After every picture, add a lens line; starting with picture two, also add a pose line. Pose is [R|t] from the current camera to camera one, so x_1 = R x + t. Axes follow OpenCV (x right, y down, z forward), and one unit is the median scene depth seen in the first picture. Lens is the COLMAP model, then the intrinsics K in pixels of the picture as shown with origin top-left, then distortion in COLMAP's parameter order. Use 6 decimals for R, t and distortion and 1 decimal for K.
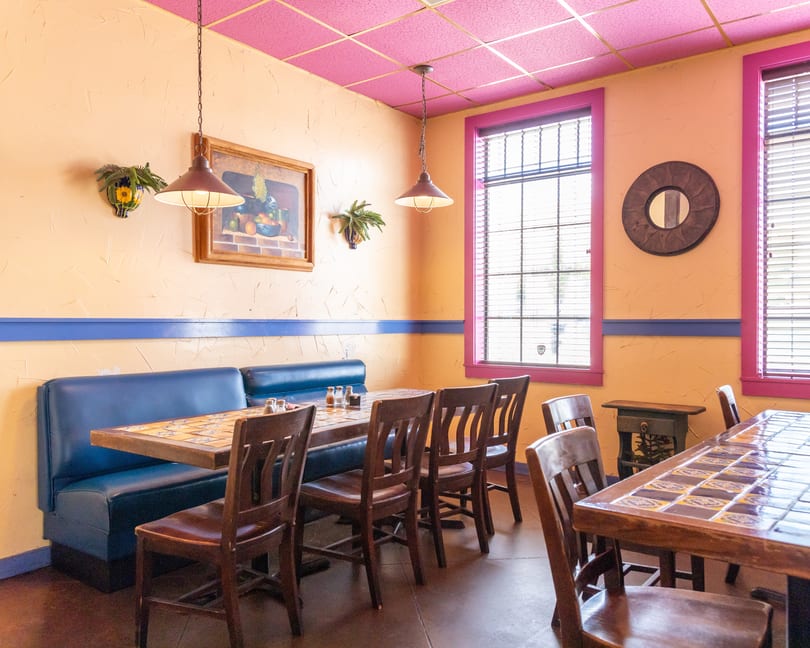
lens RADIAL K [[654.0, 0, 404.2], [0, 654.0, 342.0], [0, 0, 1]] dist [-0.033903, -0.001319]
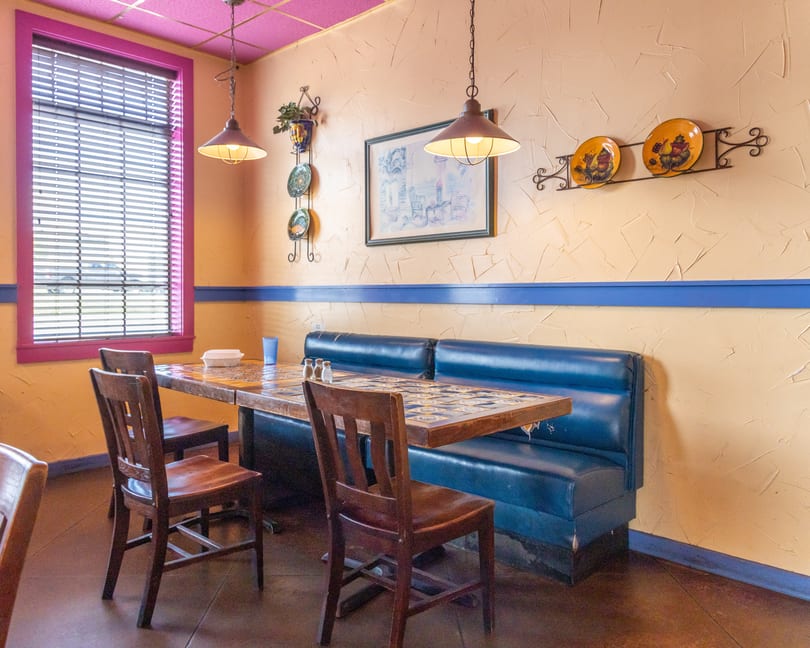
lens RADIAL K [[645.0, 0, 404.4], [0, 645.0, 281.8], [0, 0, 1]] dist [0.061322, 0.000605]
pose [[0.120510, 0.009264, 0.992669, -0.635497], [0.028660, 0.999507, -0.012807, -0.018296], [-0.992298, 0.029993, 0.120185, 0.522505]]
